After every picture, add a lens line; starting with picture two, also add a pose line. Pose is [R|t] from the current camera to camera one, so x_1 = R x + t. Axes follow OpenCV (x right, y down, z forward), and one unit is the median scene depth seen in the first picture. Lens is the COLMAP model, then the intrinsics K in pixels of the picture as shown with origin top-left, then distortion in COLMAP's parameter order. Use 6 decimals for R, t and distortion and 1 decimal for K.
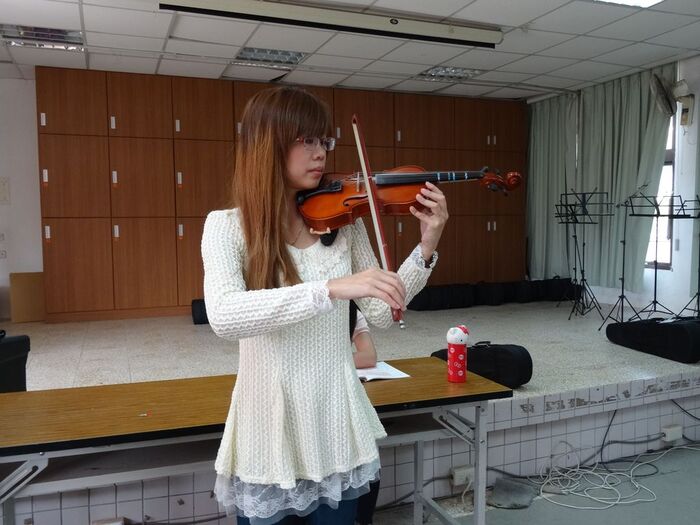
lens RADIAL K [[611.2, 0, 351.5], [0, 611.2, 261.2], [0, 0, 1]] dist [0.001266, 0.009433]
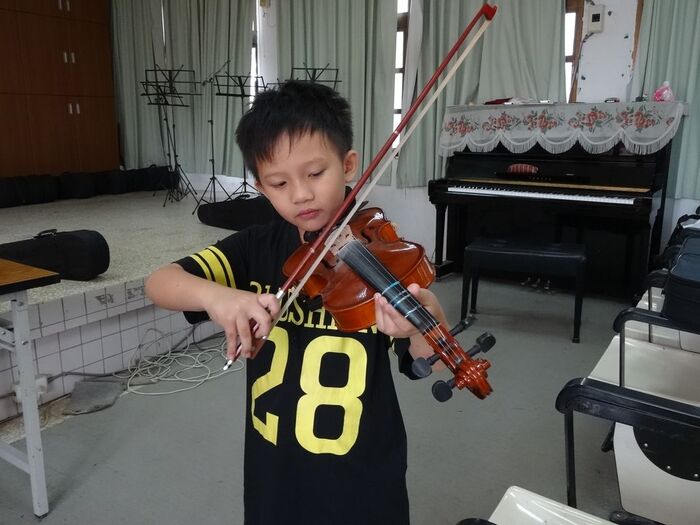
lens RADIAL K [[611.2, 0, 349.8], [0, 611.2, 262.1], [0, 0, 1]] dist [0.001266, 0.009433]
pose [[0.821080, -0.114105, 0.559292, 0.083802], [0.023099, 0.985656, 0.167179, 0.045527], [-0.570346, -0.124348, 0.811938, 0.085739]]
